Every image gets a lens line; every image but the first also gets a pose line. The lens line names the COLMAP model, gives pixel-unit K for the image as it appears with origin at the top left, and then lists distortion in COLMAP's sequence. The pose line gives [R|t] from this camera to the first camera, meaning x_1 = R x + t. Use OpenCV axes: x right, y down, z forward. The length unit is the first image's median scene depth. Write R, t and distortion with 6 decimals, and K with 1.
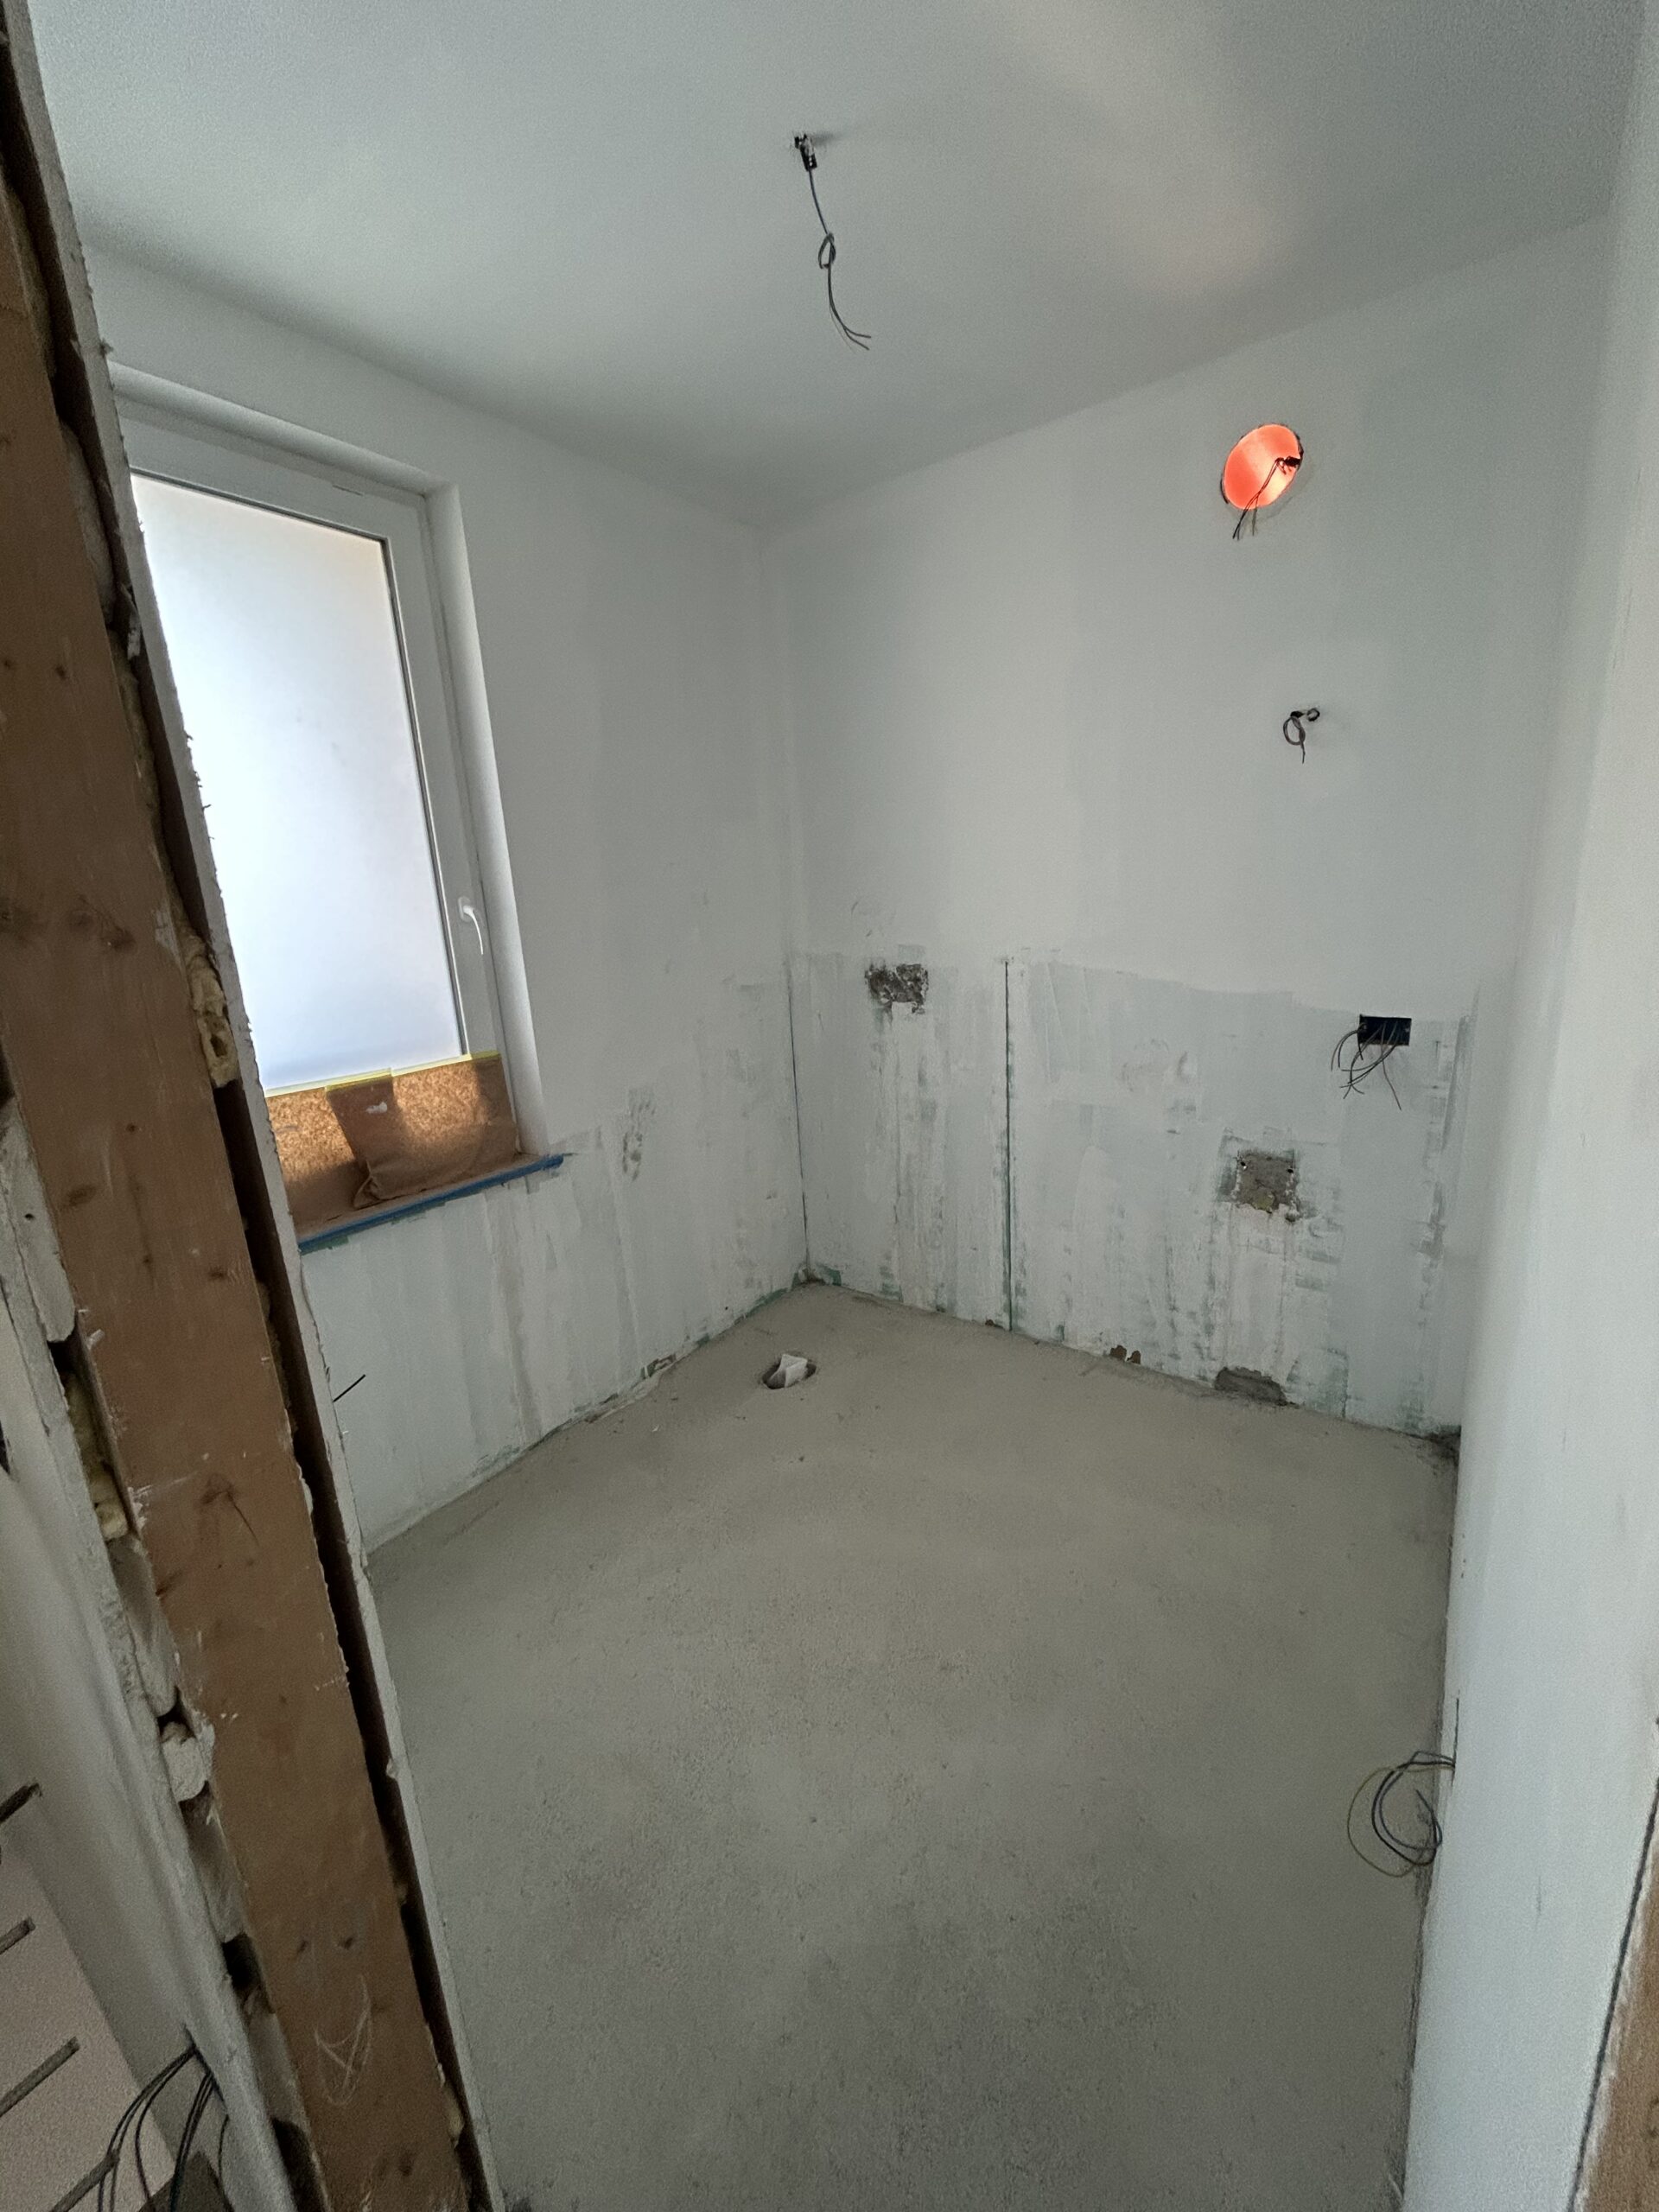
lens RADIAL K [[895.3, 0, 844.2], [0, 895.3, 1100.0], [0, 0, 1]] dist [0.000611, 0.000769]
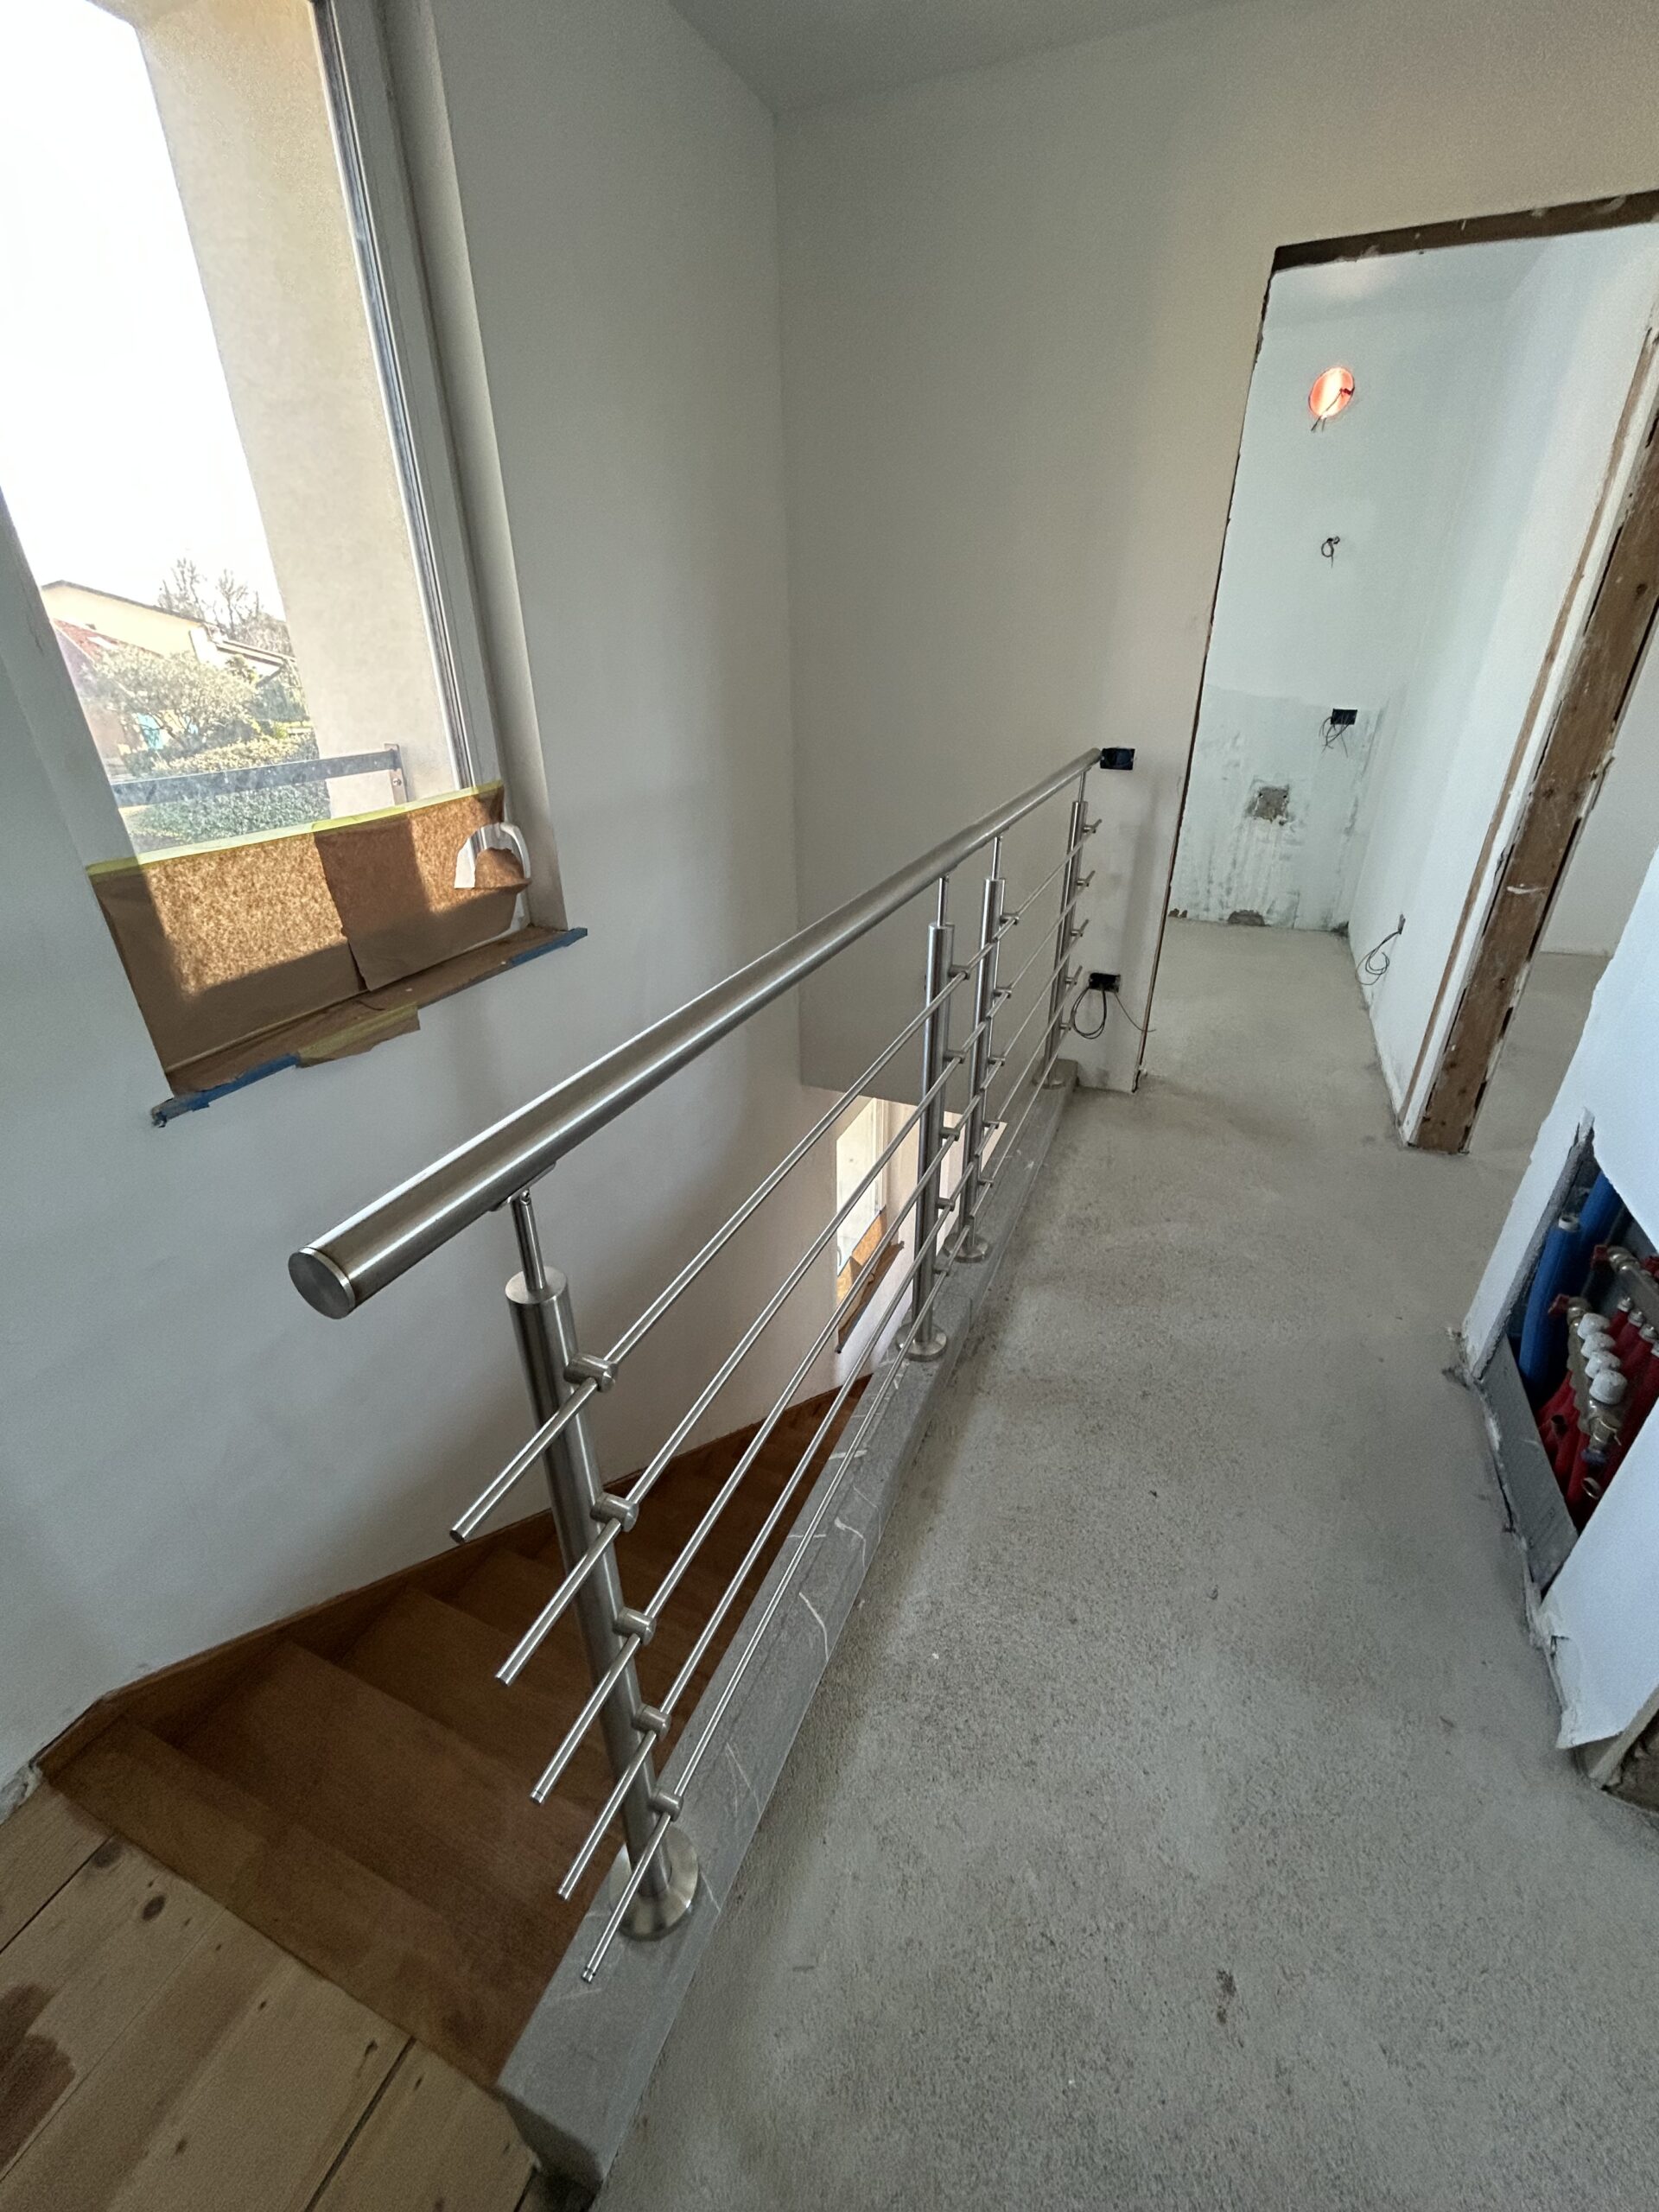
lens RADIAL K [[895.3, 0, 830.7], [0, 895.3, 1099.0], [0, 0, 1]] dist [0.000611, 0.000769]
pose [[0.975546, -0.062747, 0.210651, -0.903895], [0.012215, 0.972382, 0.233077, 0.248336], [-0.219458, -0.224804, 0.949369, -0.768445]]
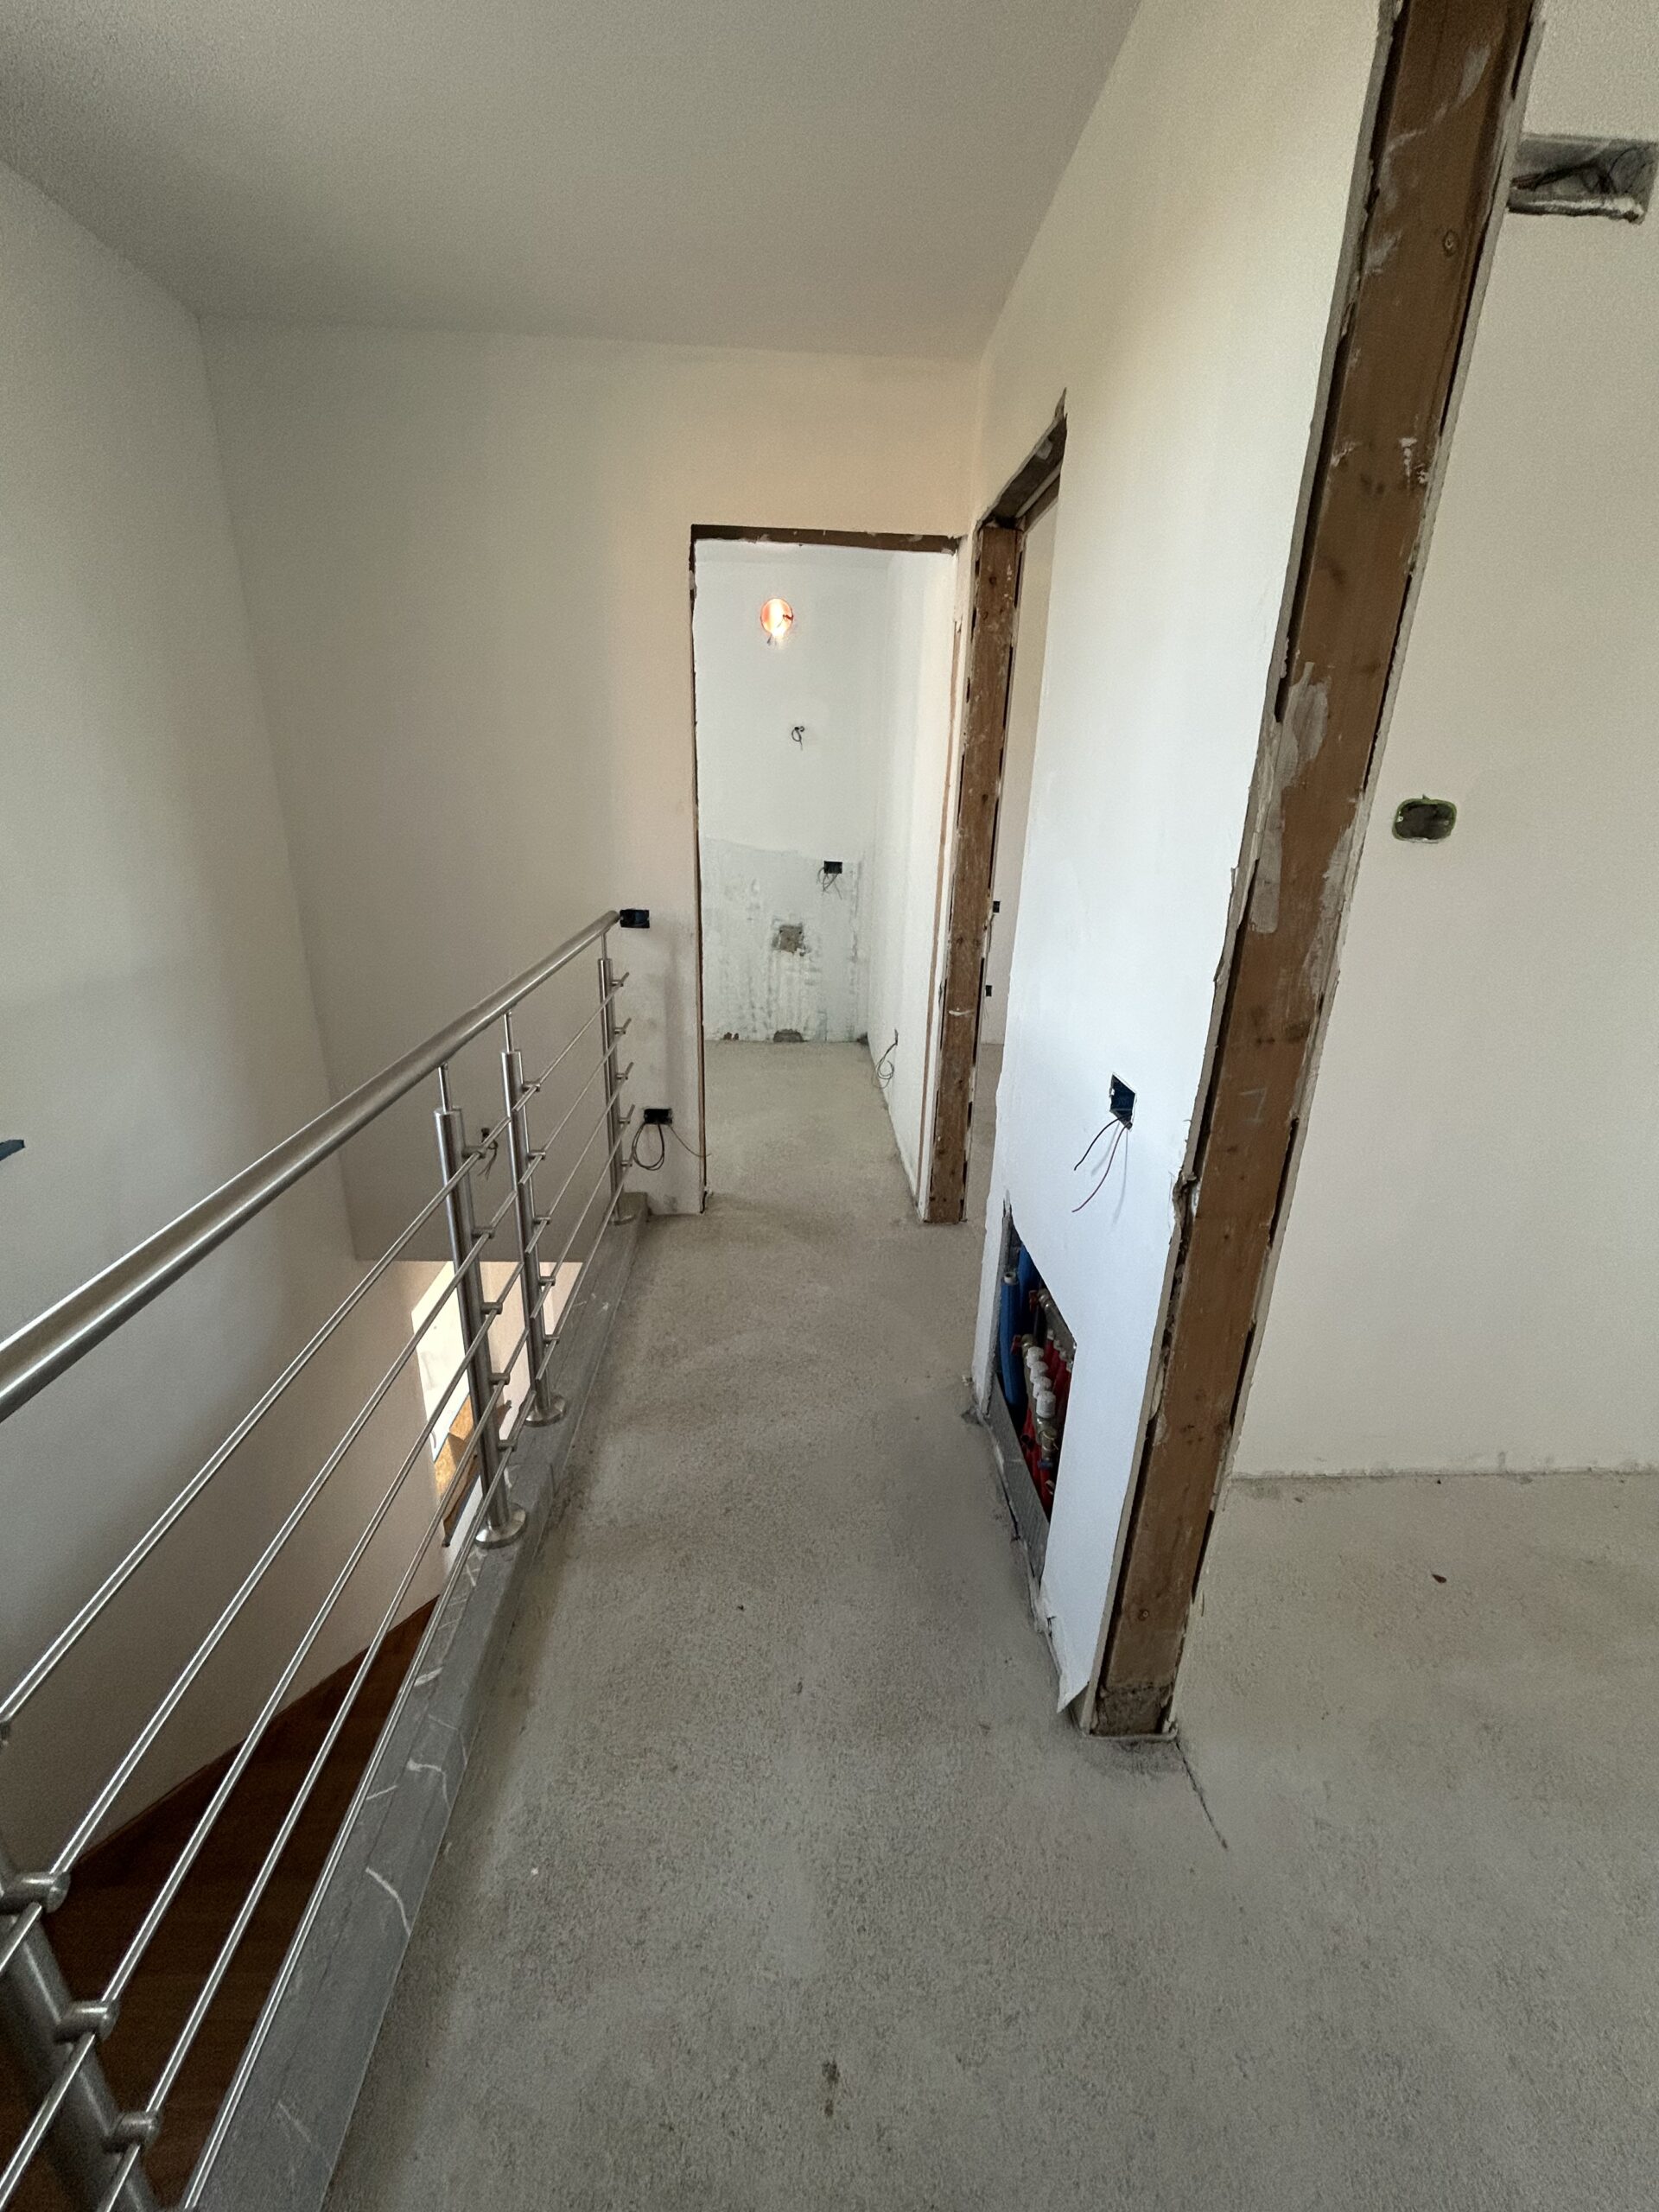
lens RADIAL K [[895.3, 0, 827.8], [0, 895.3, 1101.4], [0, 0, 1]] dist [0.000611, 0.000769]
pose [[0.783352, -0.139093, 0.605816, -0.864960], [0.075438, 0.988711, 0.129458, 0.210406], [-0.616983, -0.055710, 0.785002, -0.830104]]
